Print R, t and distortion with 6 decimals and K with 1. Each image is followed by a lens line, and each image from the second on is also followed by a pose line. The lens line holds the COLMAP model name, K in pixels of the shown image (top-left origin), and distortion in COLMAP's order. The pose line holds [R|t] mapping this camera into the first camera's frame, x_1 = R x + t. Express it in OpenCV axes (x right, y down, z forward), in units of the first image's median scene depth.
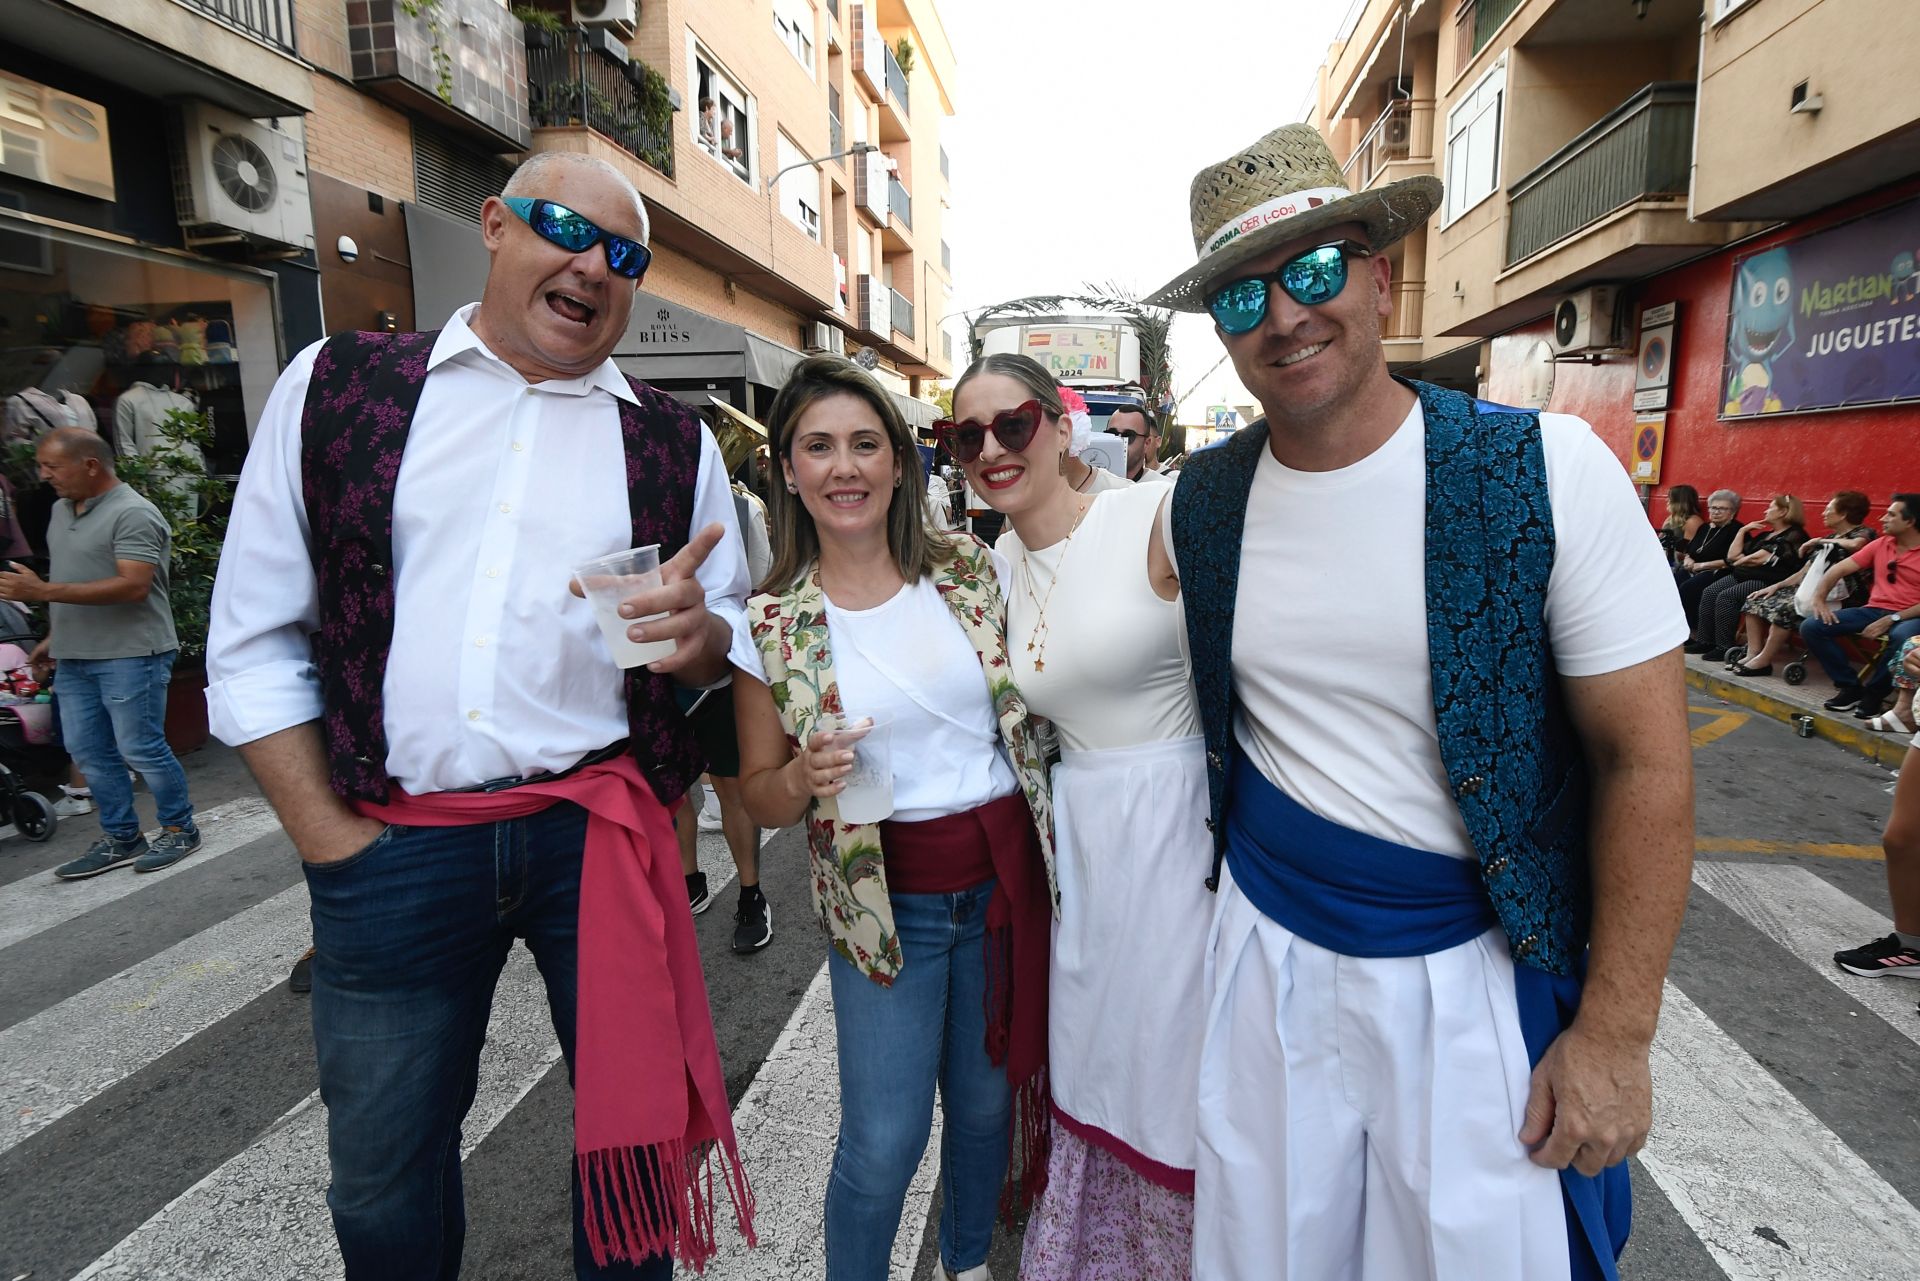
lens RADIAL K [[982.7, 0, 996.9], [0, 982.7, 638.7], [0, 0, 1]] dist [-0.001661, -0.017606]
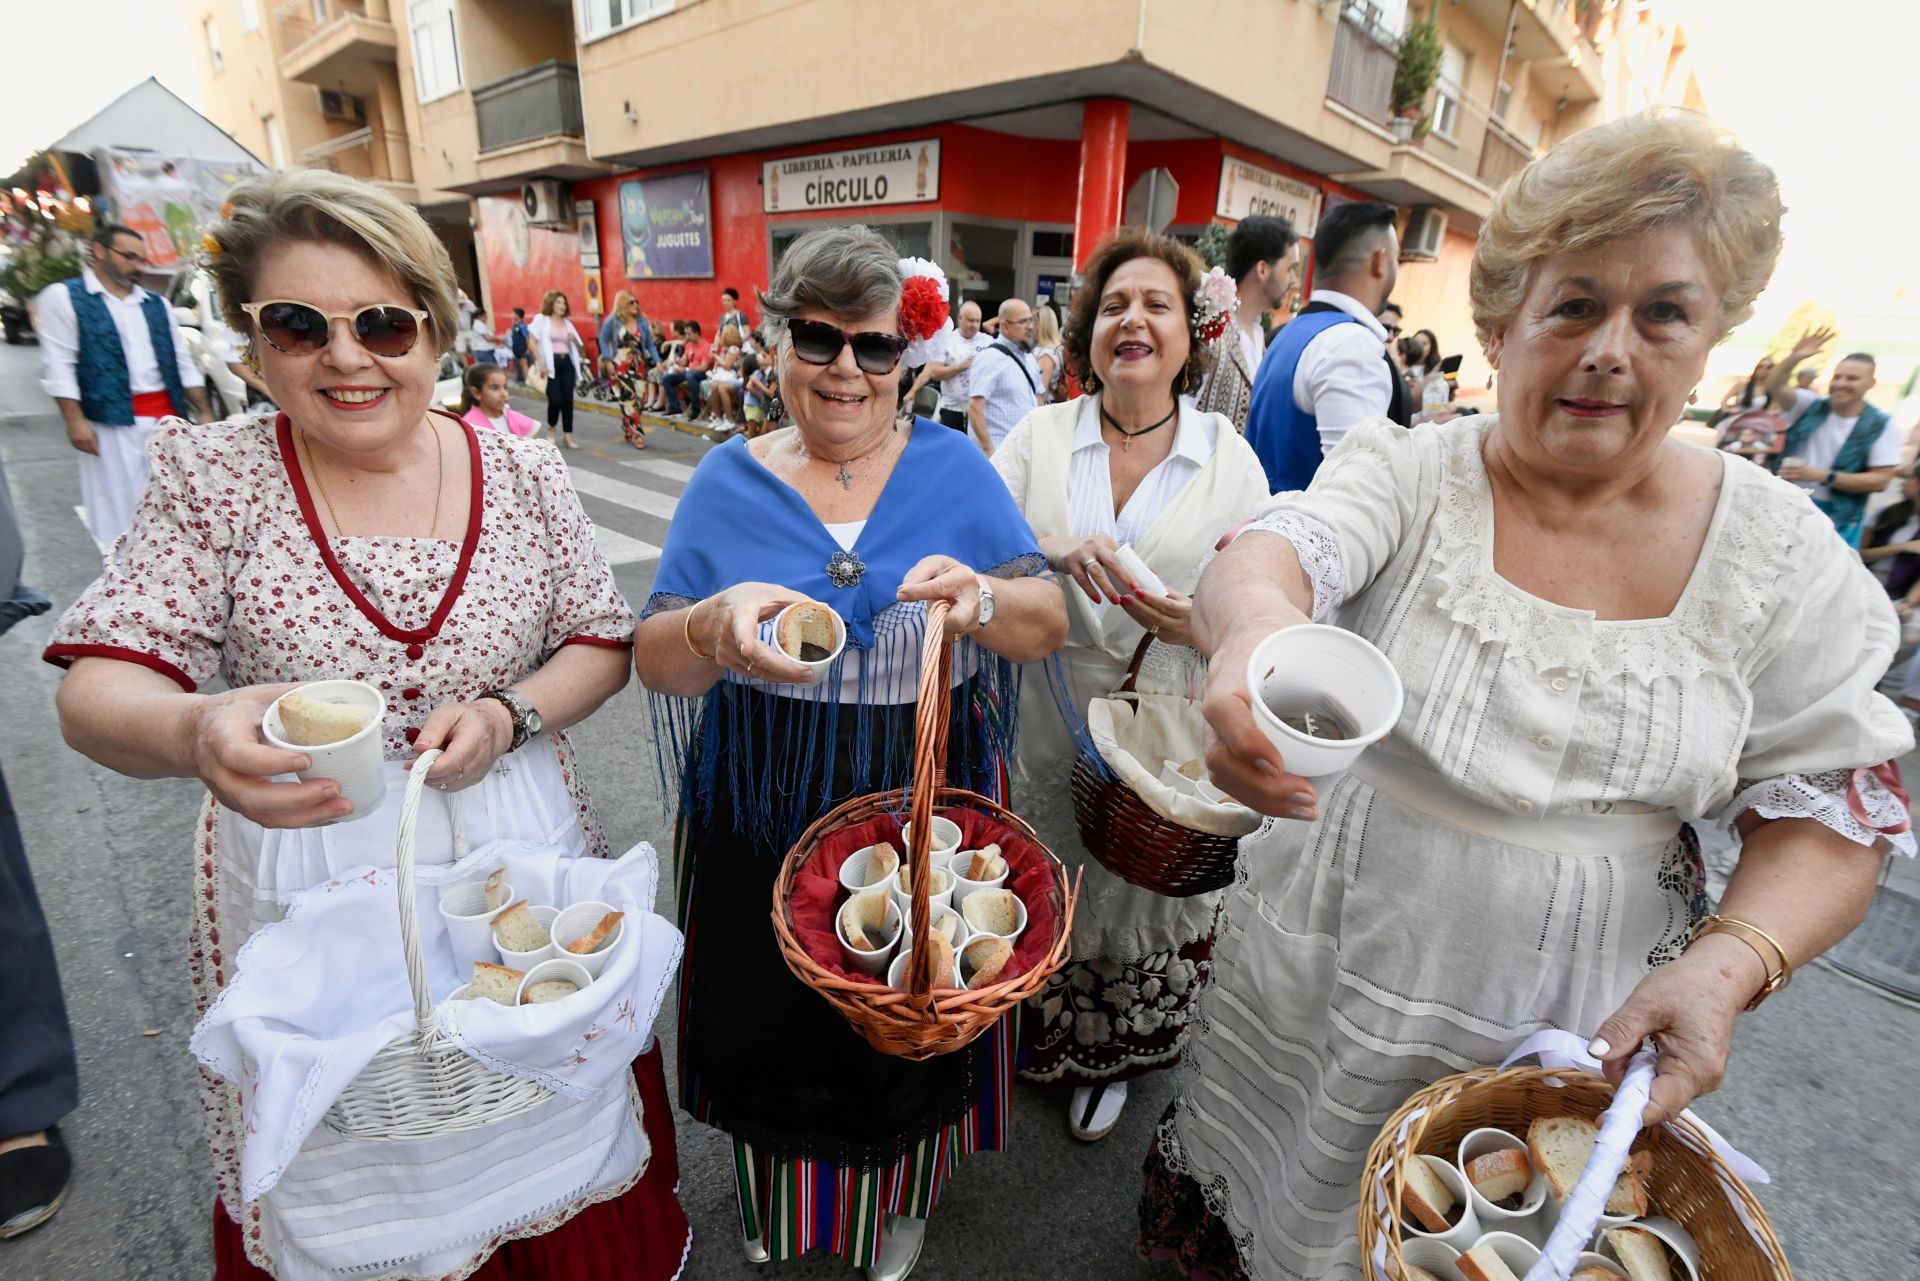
lens RADIAL K [[902.4, 0, 960.0], [0, 902.4, 640.5], [0, 0, 1]] dist [-0.001078, -0.000120]
pose [[0.604058, -0.240336, 0.759837, -0.276480], [0.090535, 0.967965, 0.234194, 0.079820], [-0.791781, -0.072675, 0.606466, -0.484007]]
